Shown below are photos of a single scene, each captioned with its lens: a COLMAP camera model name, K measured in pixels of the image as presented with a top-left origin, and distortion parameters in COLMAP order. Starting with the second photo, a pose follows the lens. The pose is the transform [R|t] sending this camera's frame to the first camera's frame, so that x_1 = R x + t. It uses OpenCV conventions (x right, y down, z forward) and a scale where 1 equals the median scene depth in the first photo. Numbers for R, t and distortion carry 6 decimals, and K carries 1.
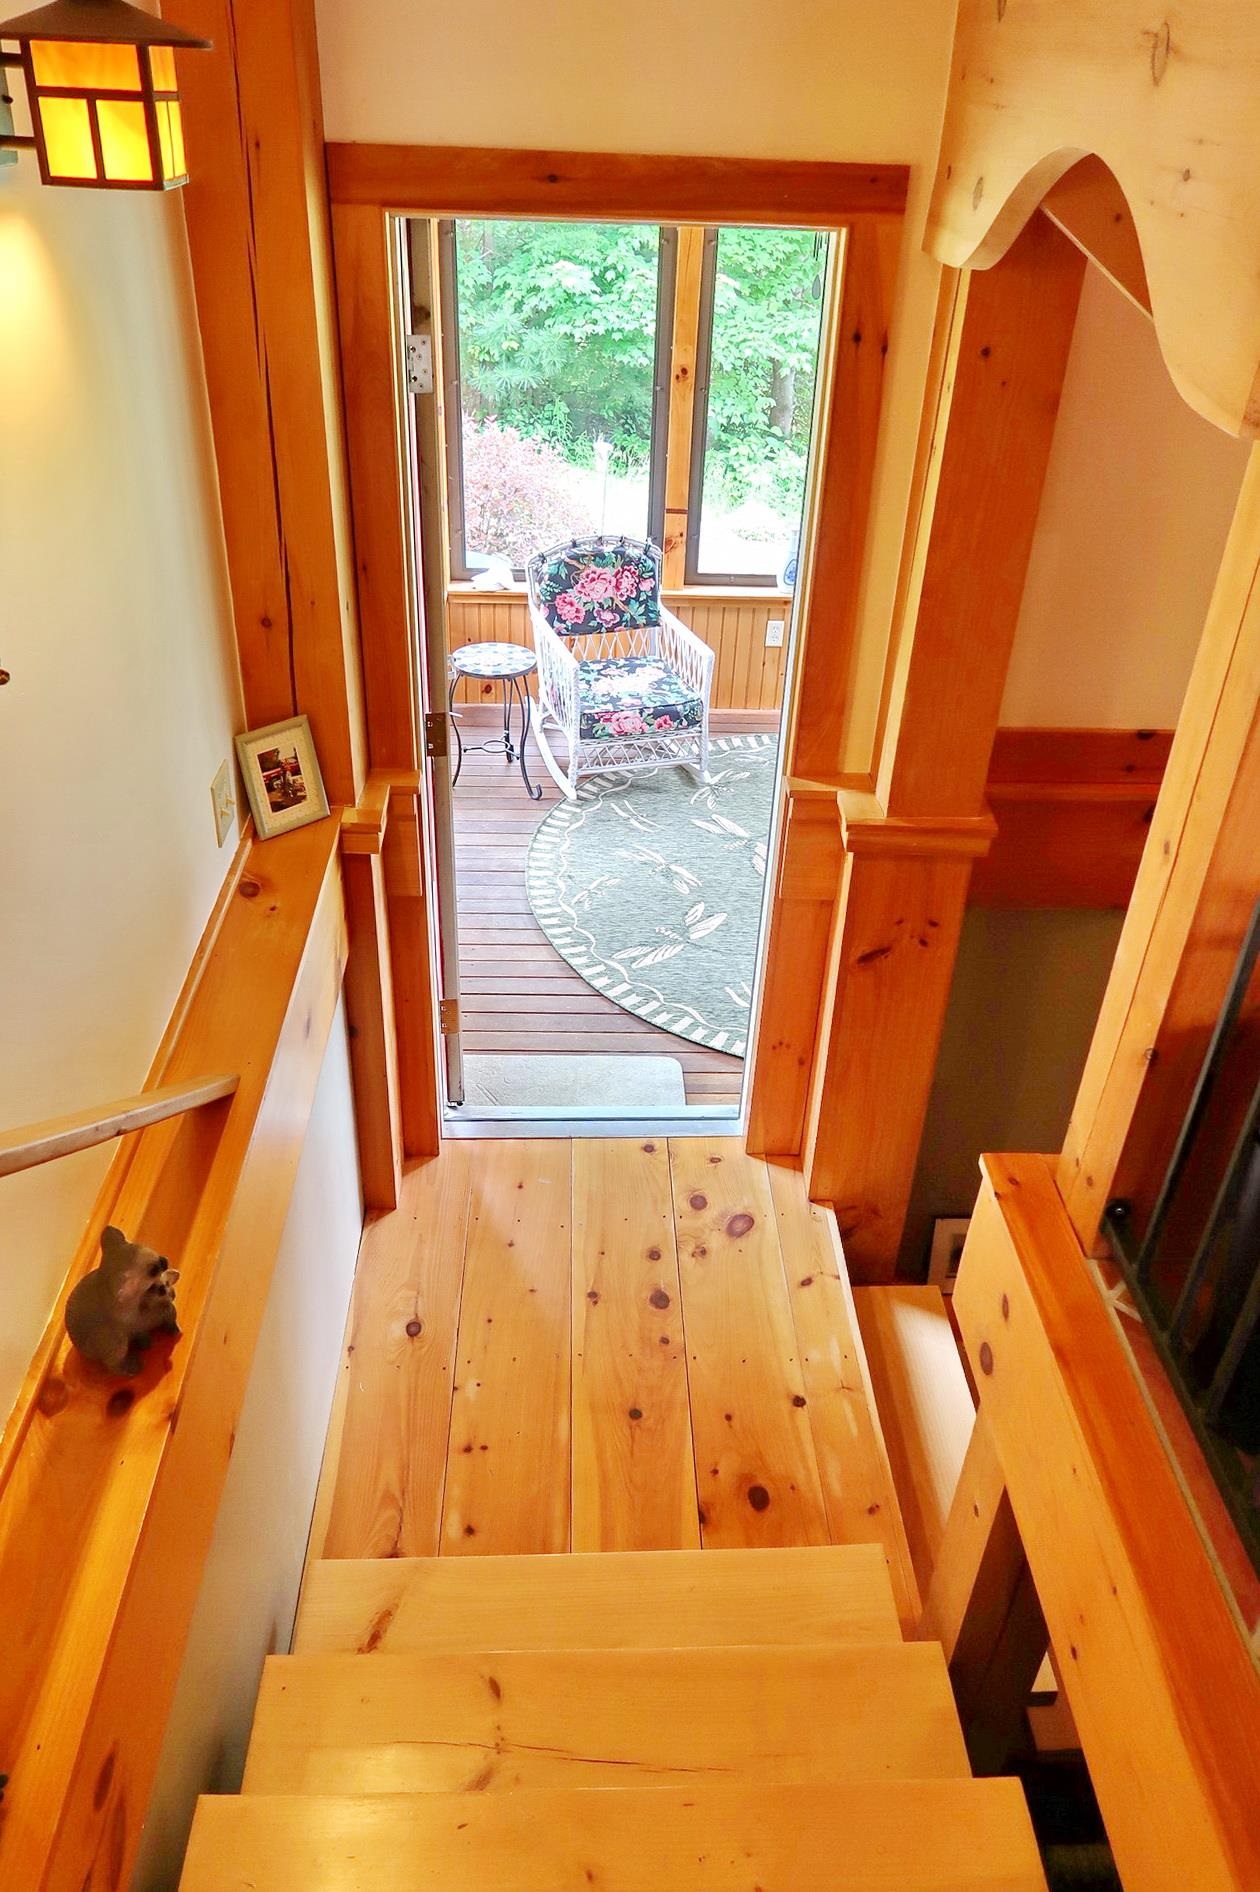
lens RADIAL K [[1401.8, 0, 630.0], [0, 1401.8, 946.0], [0, 0, 1]] dist [0.018999, -0.031186]
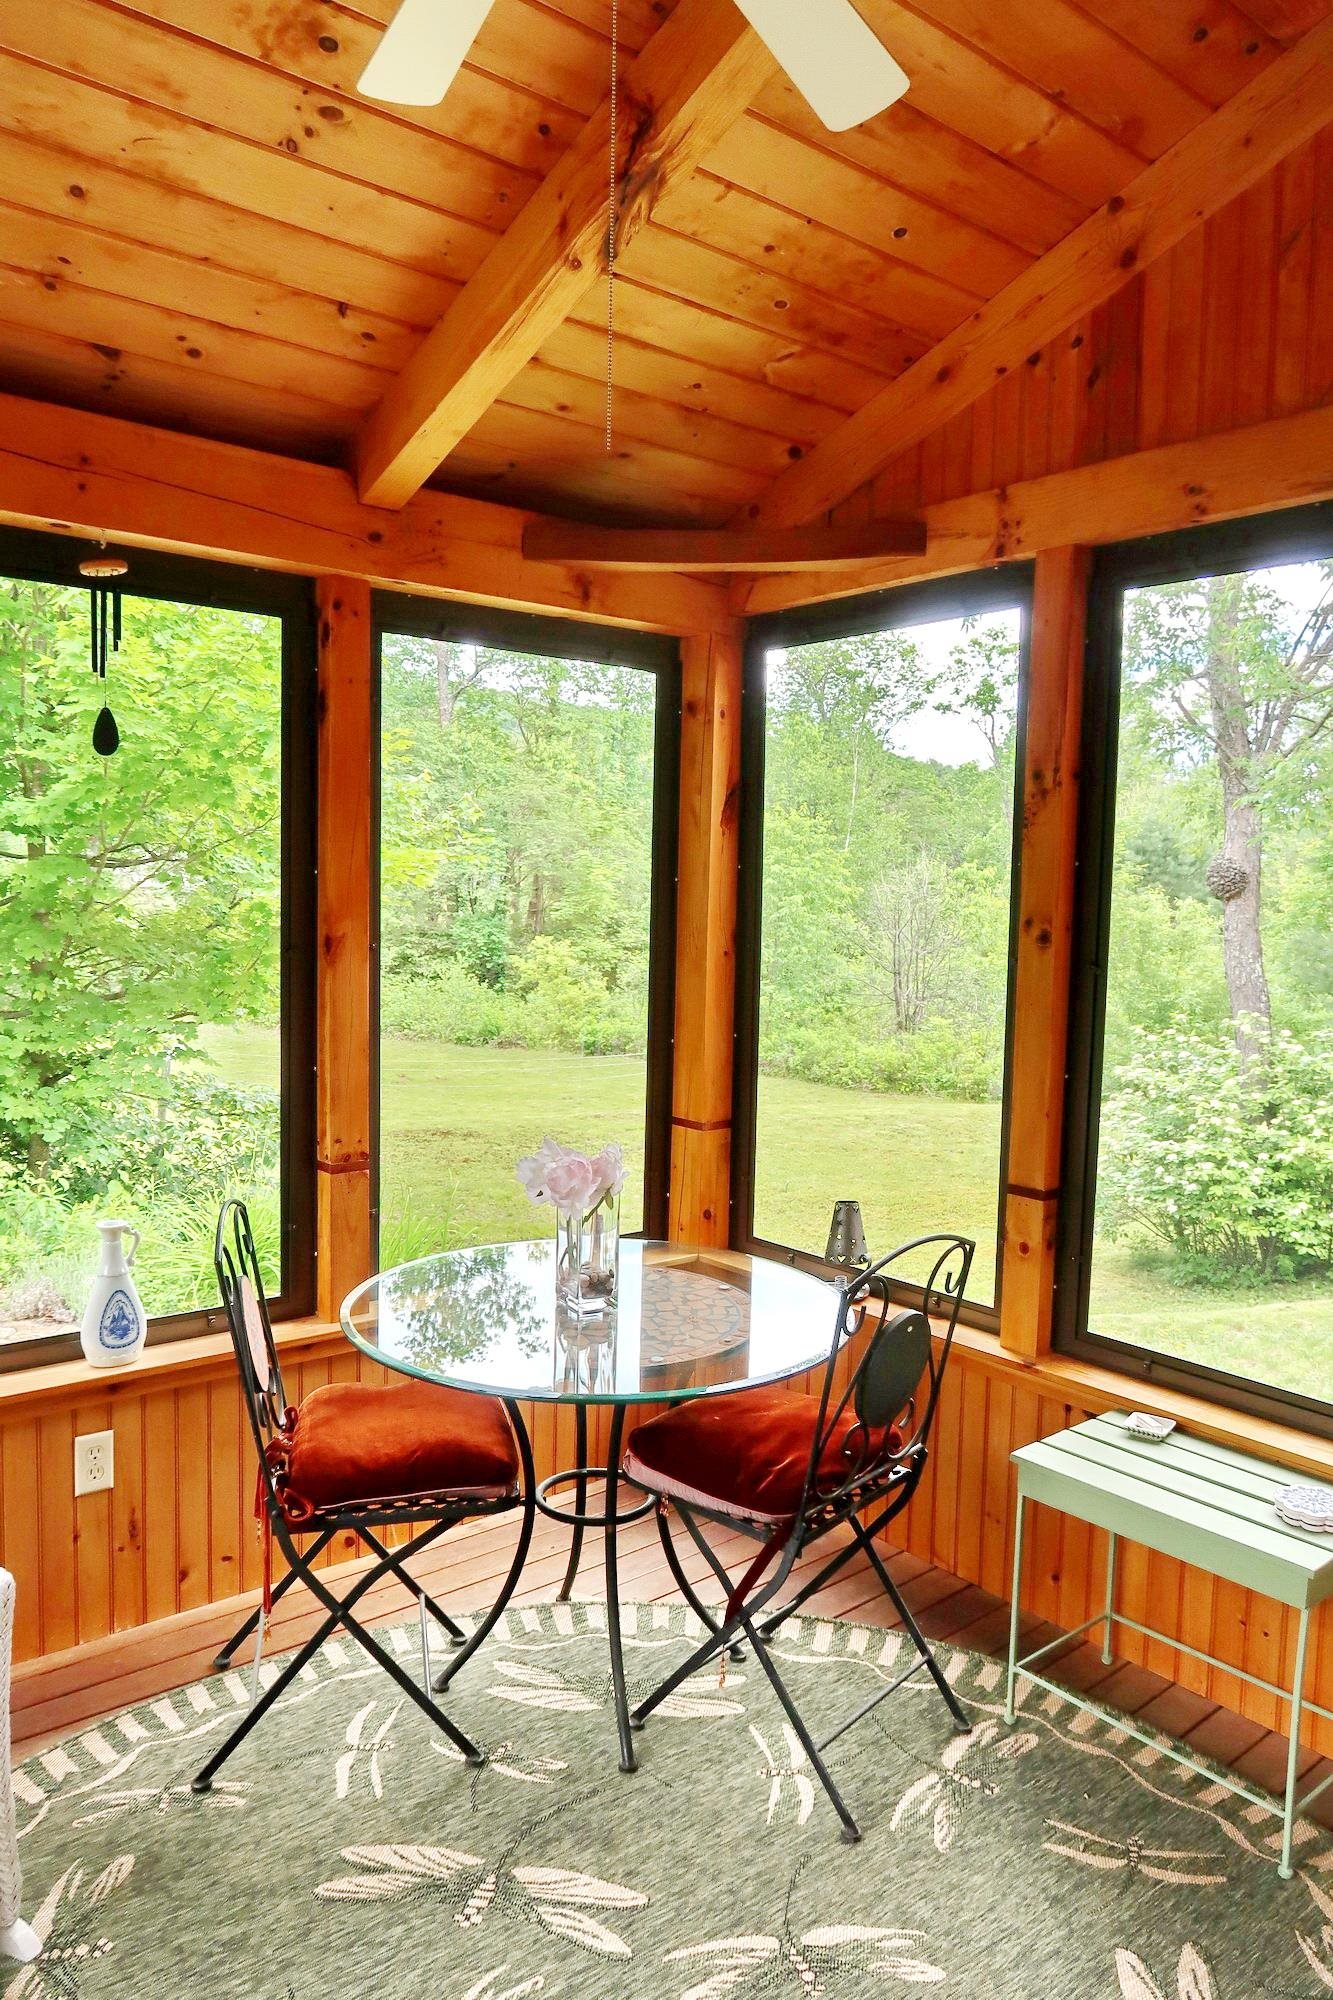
lens RADIAL K [[1416.3, 0, 666.5], [0, 1416.3, 1000.0], [0, 0, 1]] dist [0.012016, -0.002807]
pose [[0.803098, -0.070285, 0.591687, -0.007256], [0.330251, 0.879042, -0.343831, -0.149733], [-0.495952, 0.471535, 0.729168, 0.565778]]
